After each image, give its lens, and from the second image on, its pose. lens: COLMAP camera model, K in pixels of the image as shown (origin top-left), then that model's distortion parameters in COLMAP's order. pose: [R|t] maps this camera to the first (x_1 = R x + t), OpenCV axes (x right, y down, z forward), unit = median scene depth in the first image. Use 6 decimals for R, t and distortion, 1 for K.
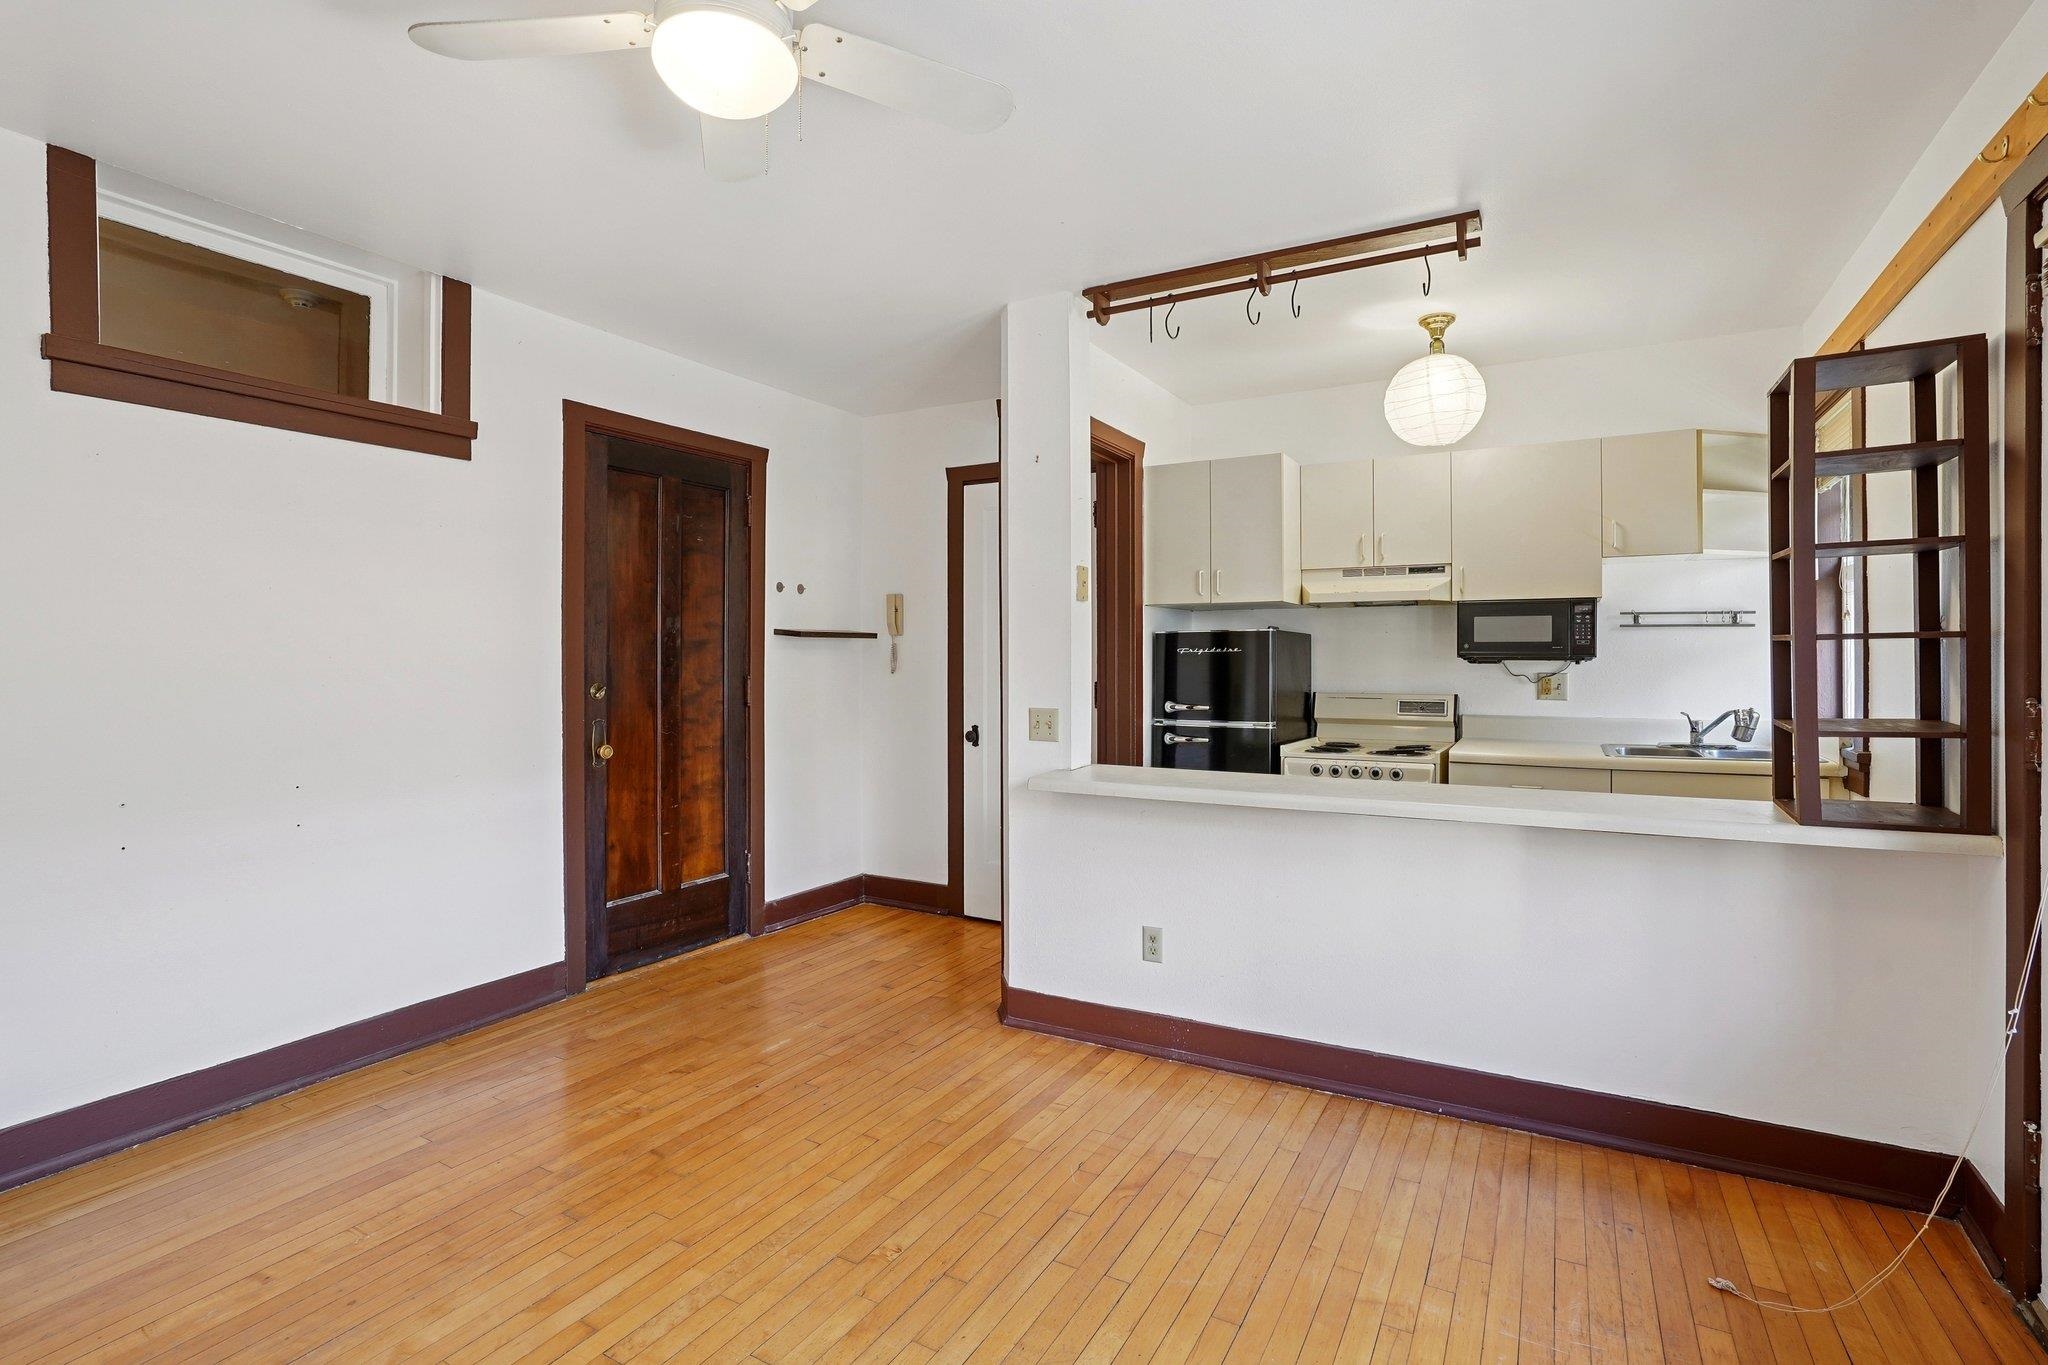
lens RADIAL K [[975.5, 0, 1011.4], [0, 975.5, 659.5], [0, 0, 1]] dist [-0.054459, 0.027318]
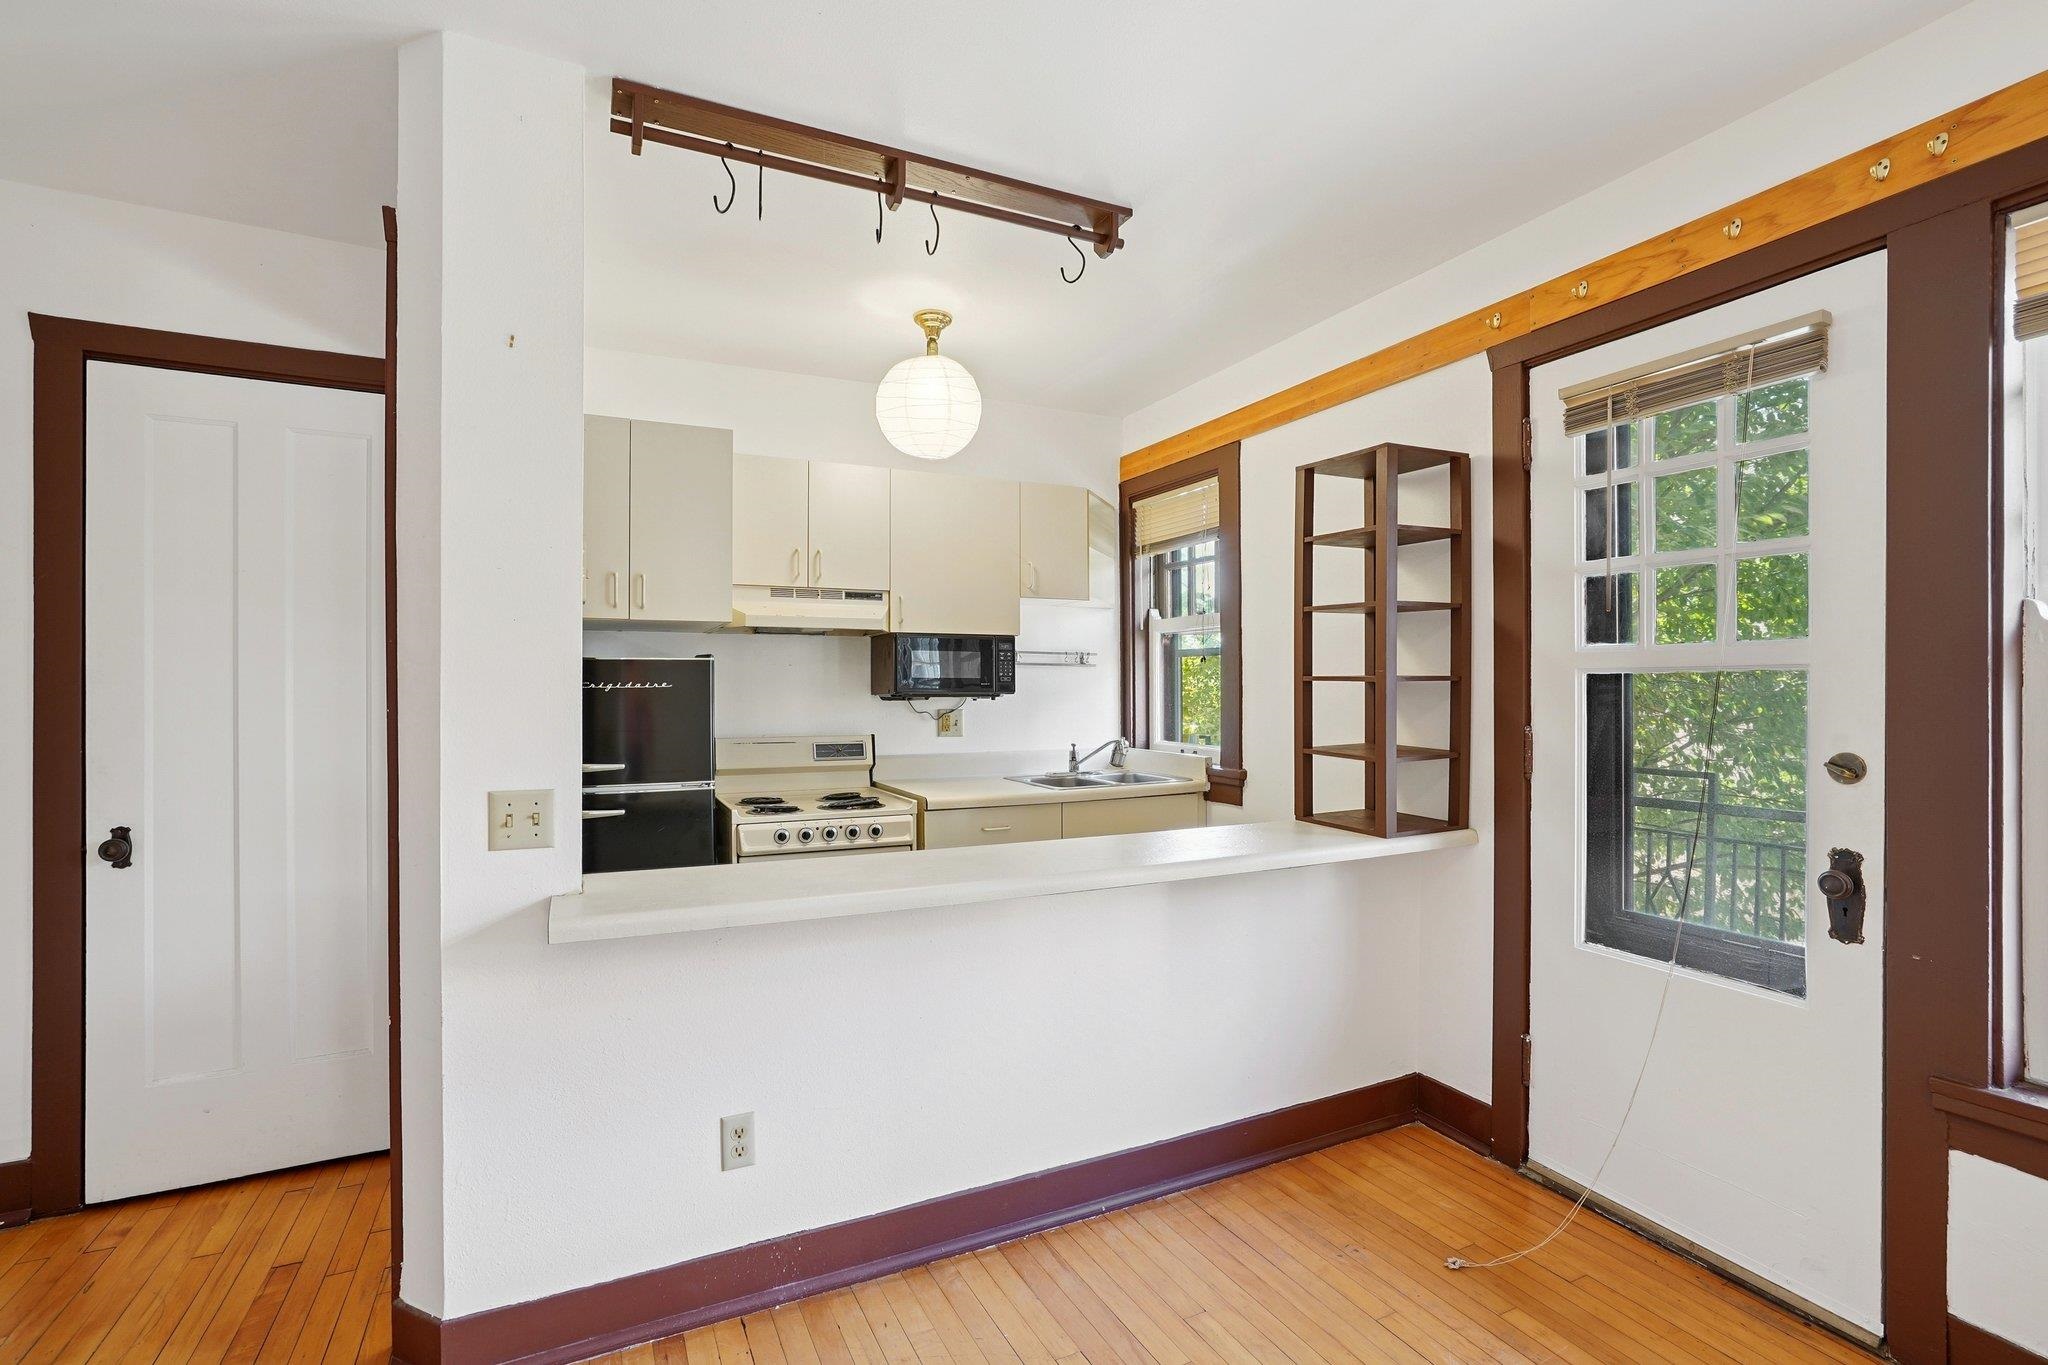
lens RADIAL K [[949.1, 0, 1020.1], [0, 949.1, 688.2], [0, 0, 1]] dist [-0.044648, 0.022337]
pose [[0.562477, 0.000634, 0.826813, -0.222788], [0.002816, 0.999992, -0.002683, -0.005348], [-0.826808, 0.003838, 0.562471, 0.412688]]
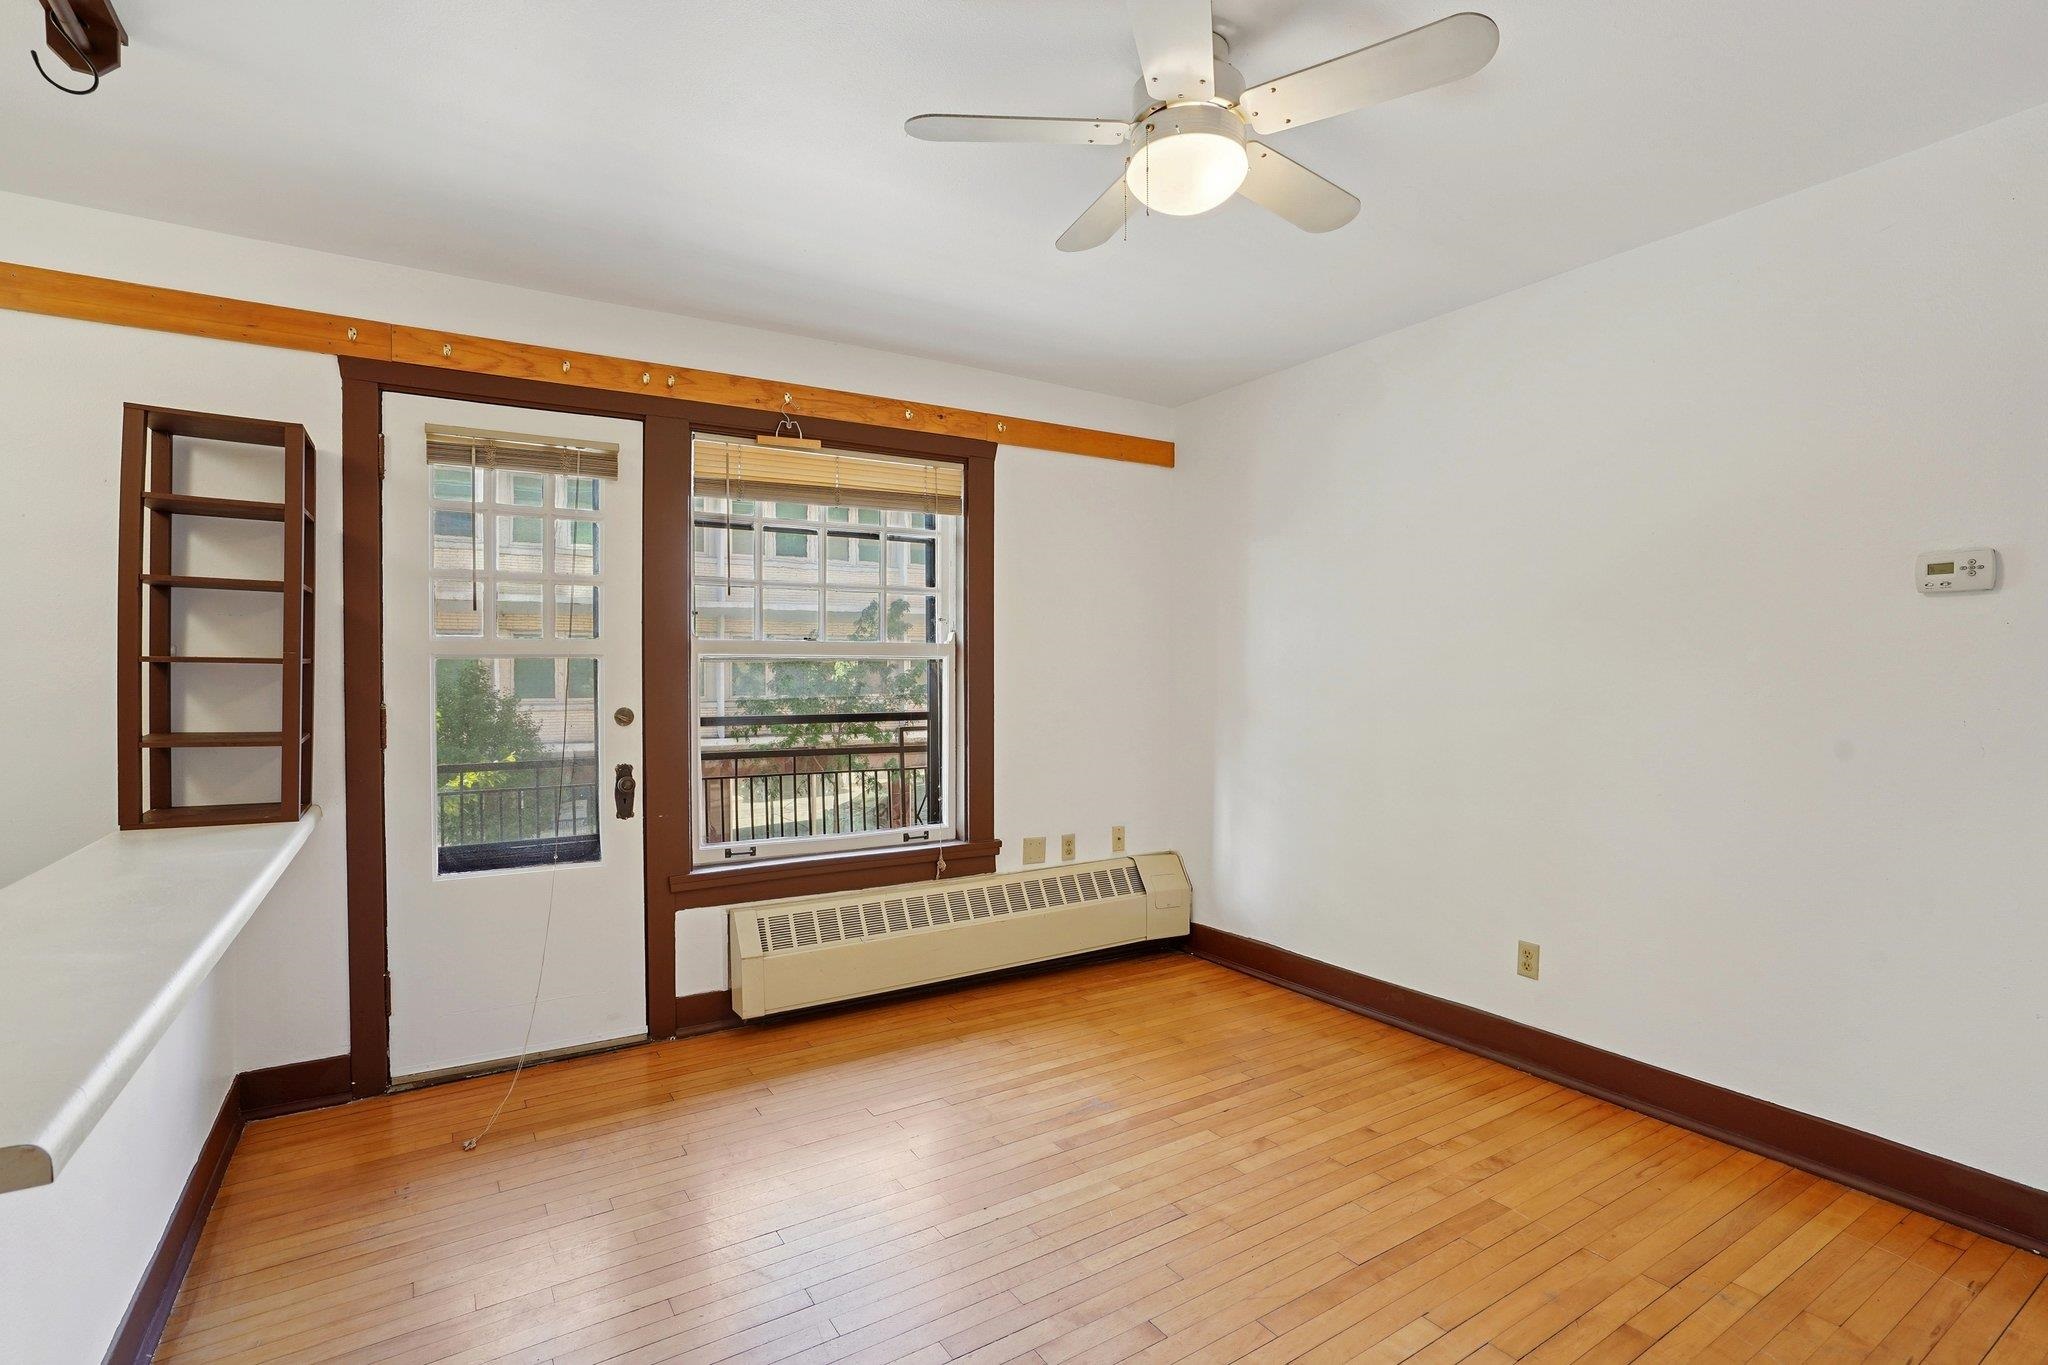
lens RADIAL K [[957.8, 0, 1017.8], [0, 957.8, 681.9], [0, 0, 1]] dist [-0.056279, 0.027594]
pose [[-0.887128, -0.002455, 0.461517, -0.279638], [0.004769, 0.999884, 0.014486, -0.005162], [-0.461499, 0.015051, -0.887013, 0.922163]]
